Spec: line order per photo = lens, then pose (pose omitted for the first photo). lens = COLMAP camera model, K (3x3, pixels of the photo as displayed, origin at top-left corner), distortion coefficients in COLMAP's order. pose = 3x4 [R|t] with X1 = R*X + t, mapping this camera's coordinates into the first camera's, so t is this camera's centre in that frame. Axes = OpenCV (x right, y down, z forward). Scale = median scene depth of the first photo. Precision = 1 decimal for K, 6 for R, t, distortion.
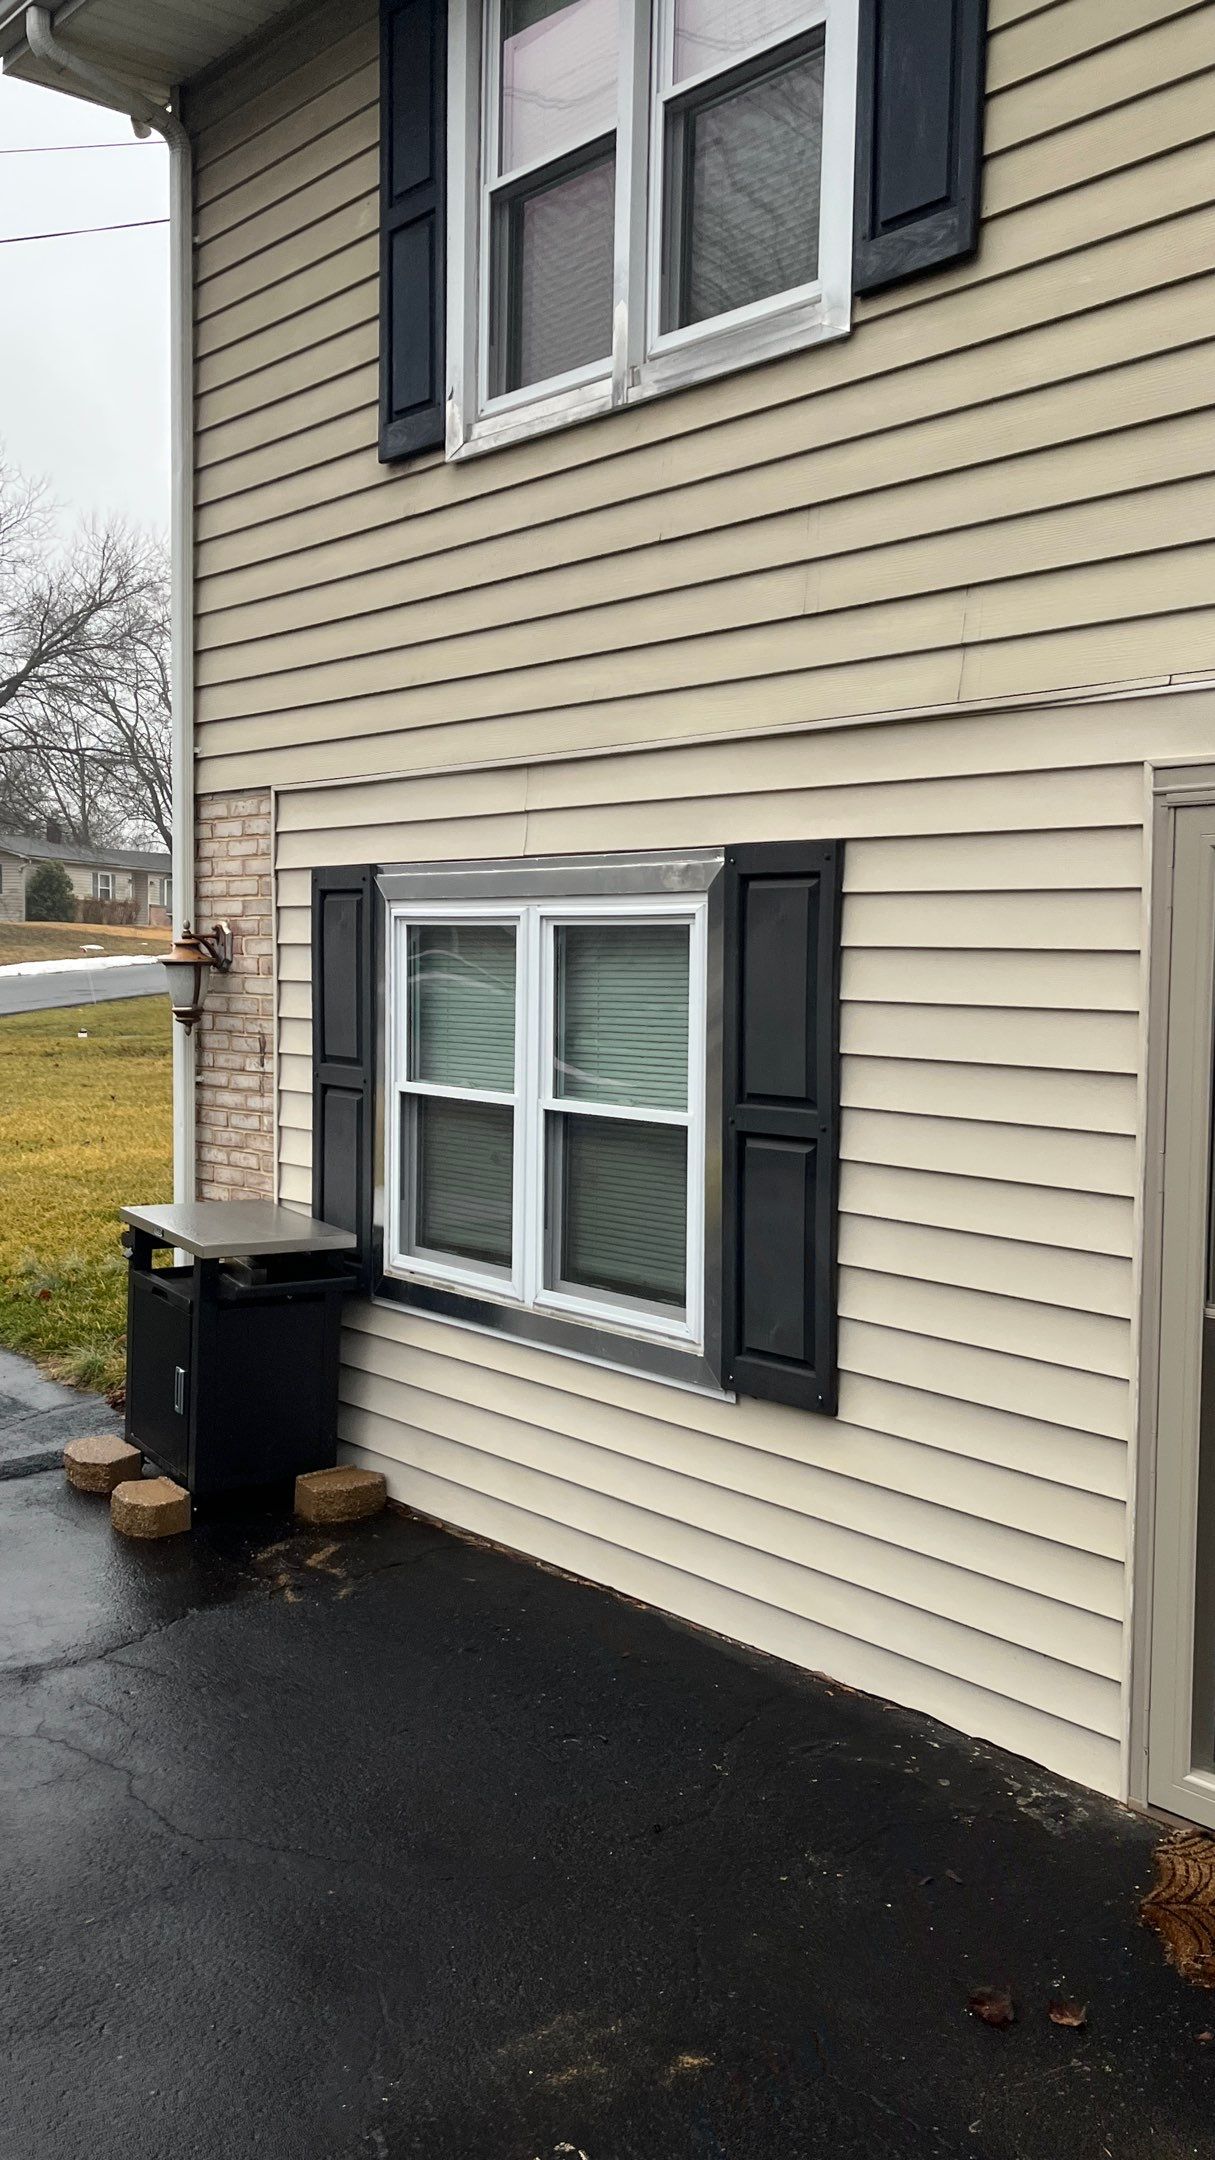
lens RADIAL K [[1888.8, 0, 607.5], [0, 1888.8, 1080.0], [0, 0, 1]] dist [0.044034, -0.003054]
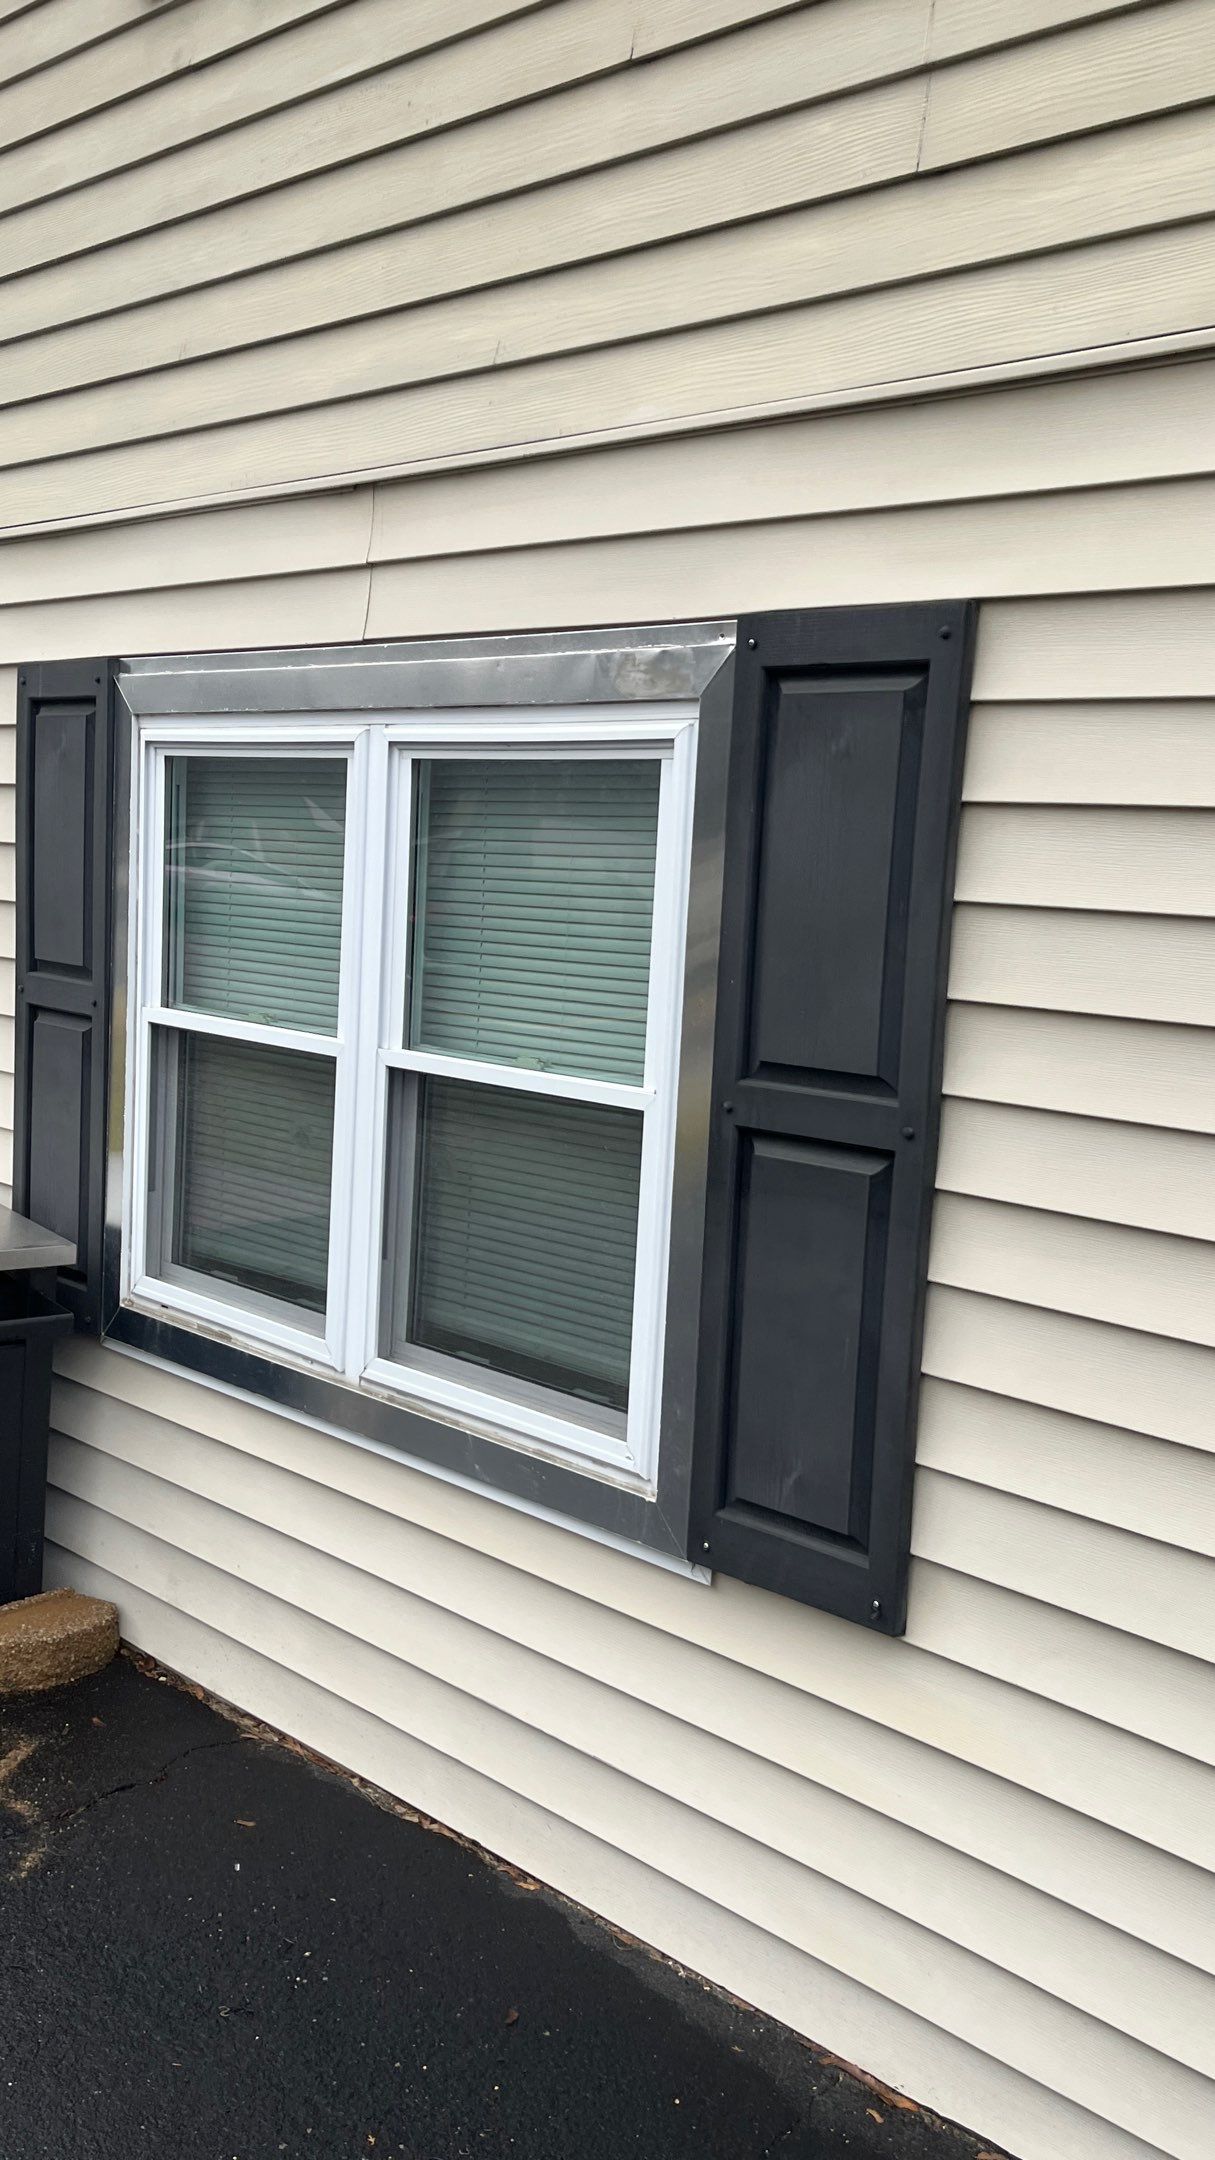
lens RADIAL K [[1888.8, 0, 607.5], [0, 1888.8, 1080.0], [0, 0, 1]] dist [0.044034, -0.003054]
pose [[0.993842, 0.025178, 0.107910, -0.029346], [-0.030912, 0.998179, 0.051801, -0.013893], [-0.106409, -0.054817, 0.992810, 0.402275]]
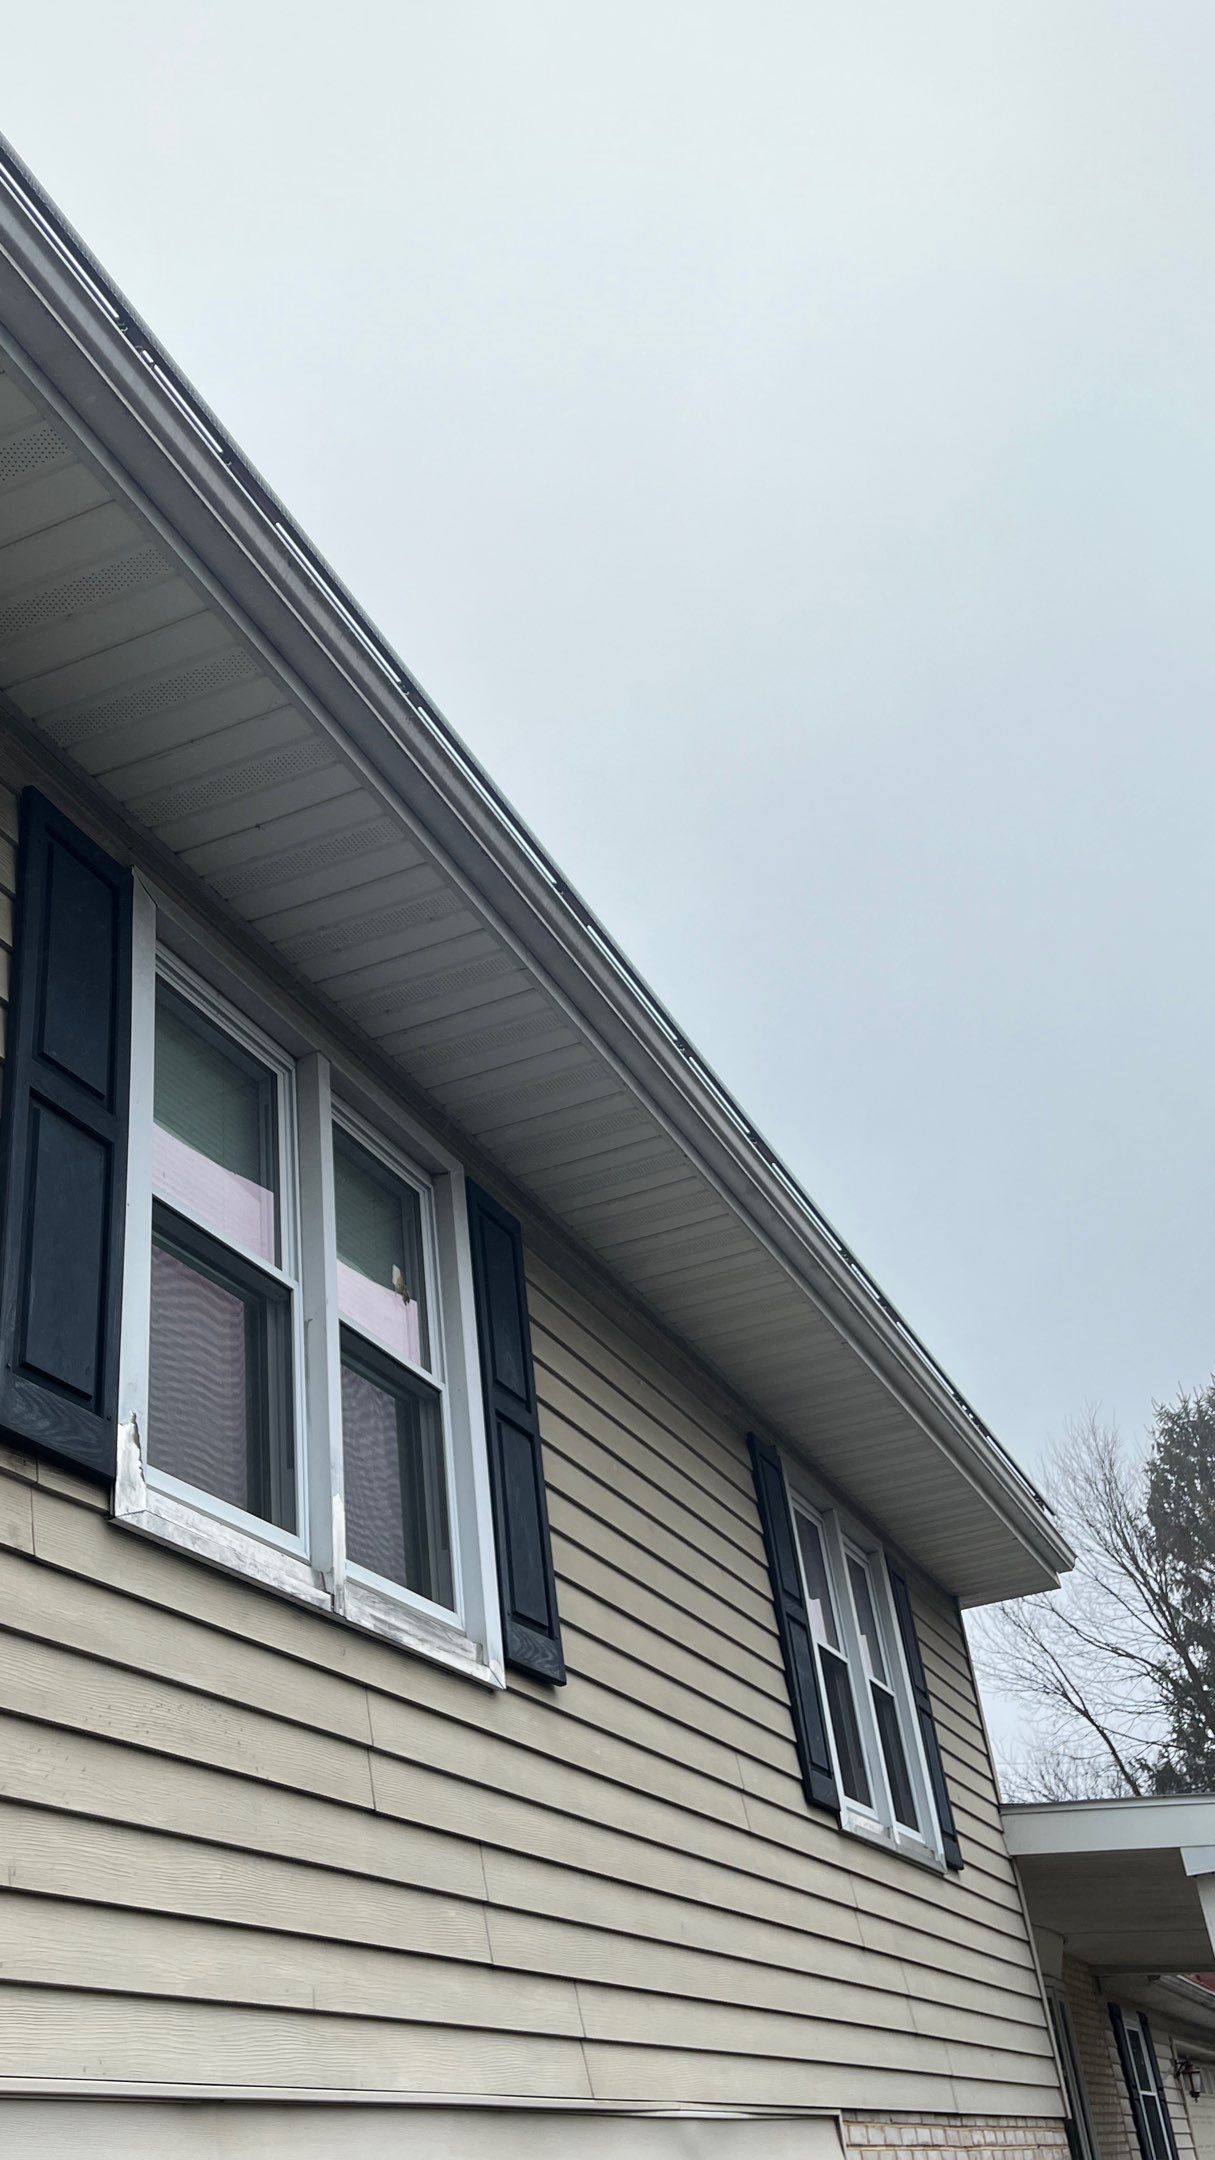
lens RADIAL K [[1888.8, 0, 607.5], [0, 1888.8, 1080.0], [0, 0, 1]] dist [0.044034, -0.003054]
pose [[-0.452549, 0.497220, 0.740251, -0.721024], [0.157407, 0.861627, -0.482517, -0.138731], [-0.877737, -0.101842, -0.468195, 1.245476]]
